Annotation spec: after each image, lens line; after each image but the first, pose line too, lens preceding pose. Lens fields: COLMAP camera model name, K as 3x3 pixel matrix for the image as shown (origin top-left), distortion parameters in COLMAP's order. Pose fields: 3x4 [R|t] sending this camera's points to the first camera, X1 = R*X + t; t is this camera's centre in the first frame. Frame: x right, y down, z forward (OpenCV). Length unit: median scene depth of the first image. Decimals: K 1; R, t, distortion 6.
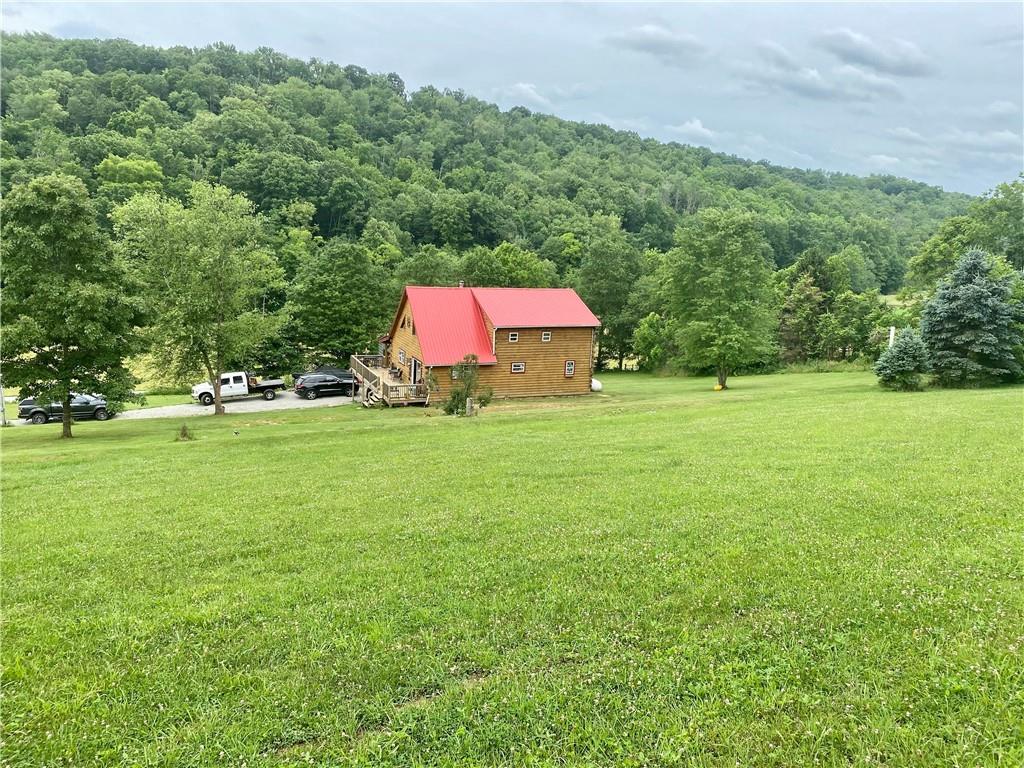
lens RADIAL K [[795.8, 0, 512.0], [0, 795.8, 384.0], [0, 0, 1]] dist [-0.004543, -0.001627]
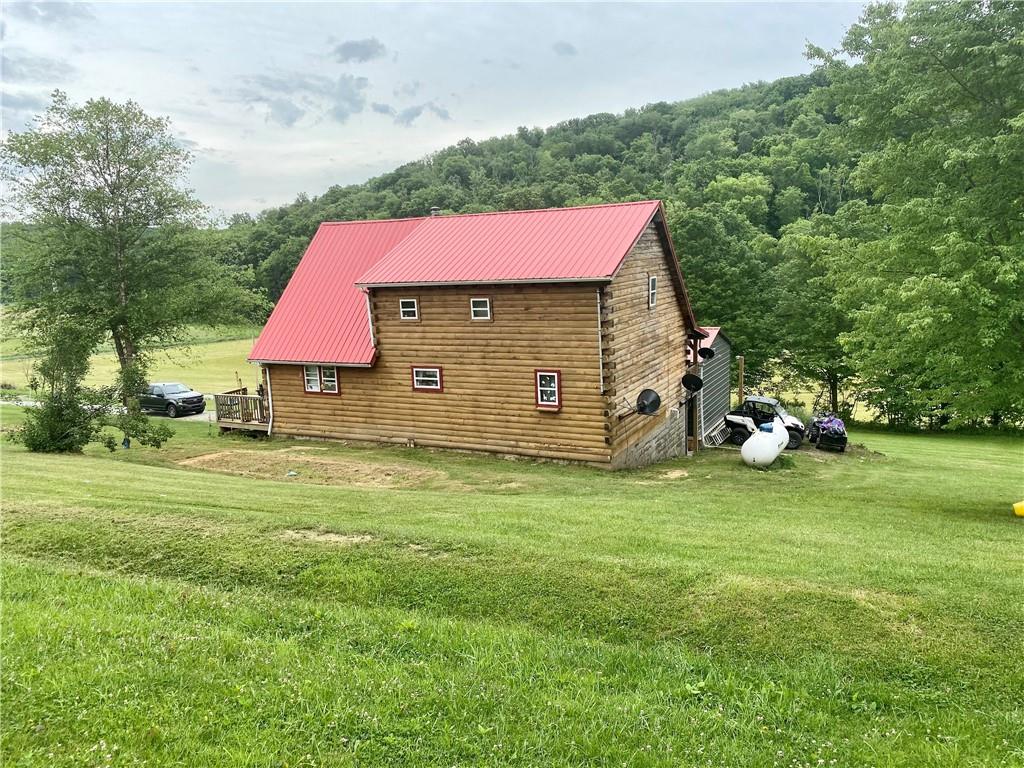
lens RADIAL K [[781.4, 0, 511.4], [0, 781.4, 368.1], [0, 0, 1]] dist [0.047162, -0.002076]
pose [[0.624588, 0.039768, -0.779941, 0.083706], [-0.092035, 0.995491, -0.022945, -0.004648], [0.775512, 0.086113, 0.625432, 0.169983]]
